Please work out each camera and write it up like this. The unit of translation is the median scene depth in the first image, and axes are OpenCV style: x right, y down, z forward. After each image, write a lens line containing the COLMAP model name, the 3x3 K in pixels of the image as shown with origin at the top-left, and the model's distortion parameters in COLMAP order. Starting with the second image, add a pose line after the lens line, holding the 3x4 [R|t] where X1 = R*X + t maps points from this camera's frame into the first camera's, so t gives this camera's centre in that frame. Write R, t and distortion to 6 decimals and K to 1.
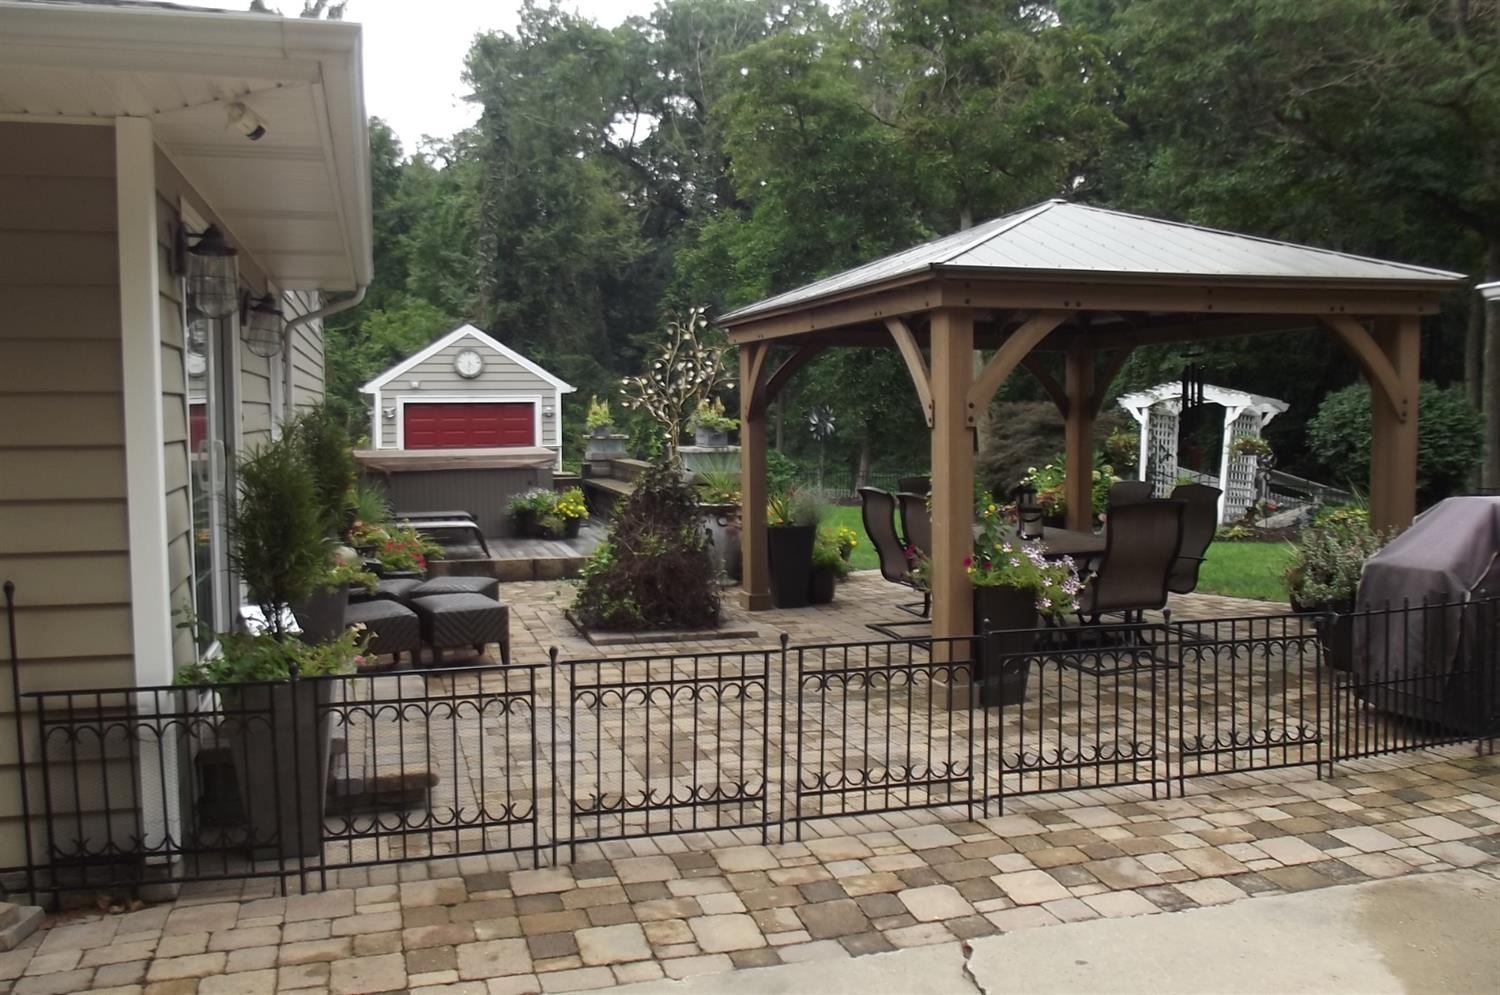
lens RADIAL K [[1224.0, 0, 760.3], [0, 1224.0, 493.6], [0, 0, 1]] dist [-0.070884, 0.024243]
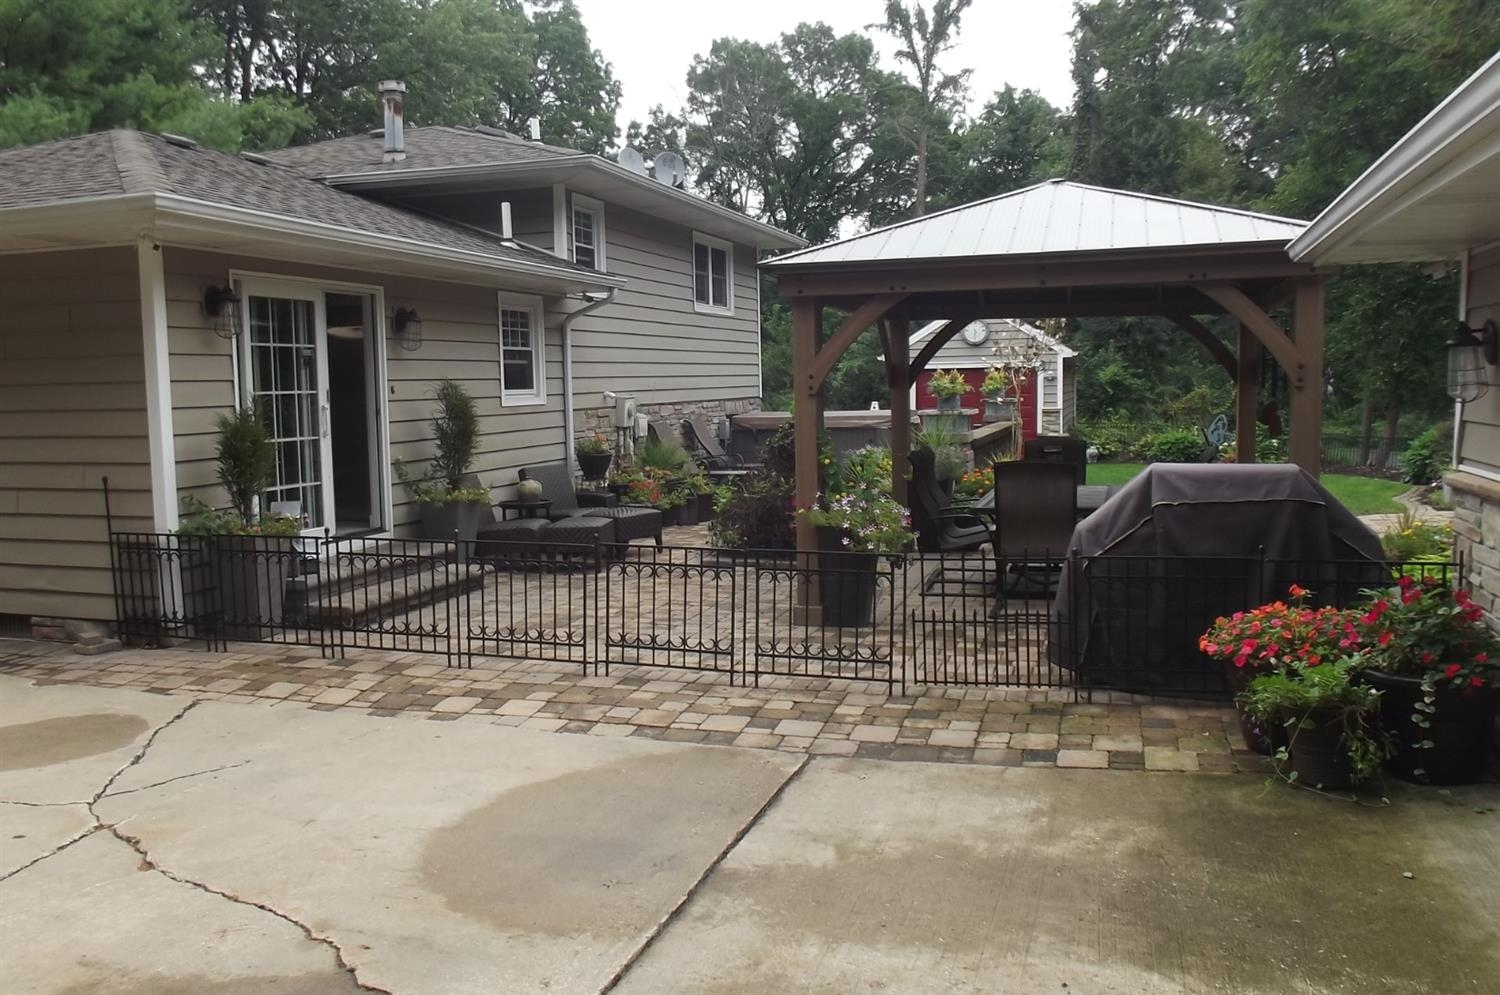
lens RADIAL K [[1224.0, 0, 741.1], [0, 1224.0, 504.8], [0, 0, 1]] dist [-0.070884, 0.024243]
pose [[0.832698, 0.047624, -0.551675, 1.088404], [-0.025282, 0.998525, 0.048039, -0.002707], [0.553149, -0.026055, 0.832675, -0.078431]]
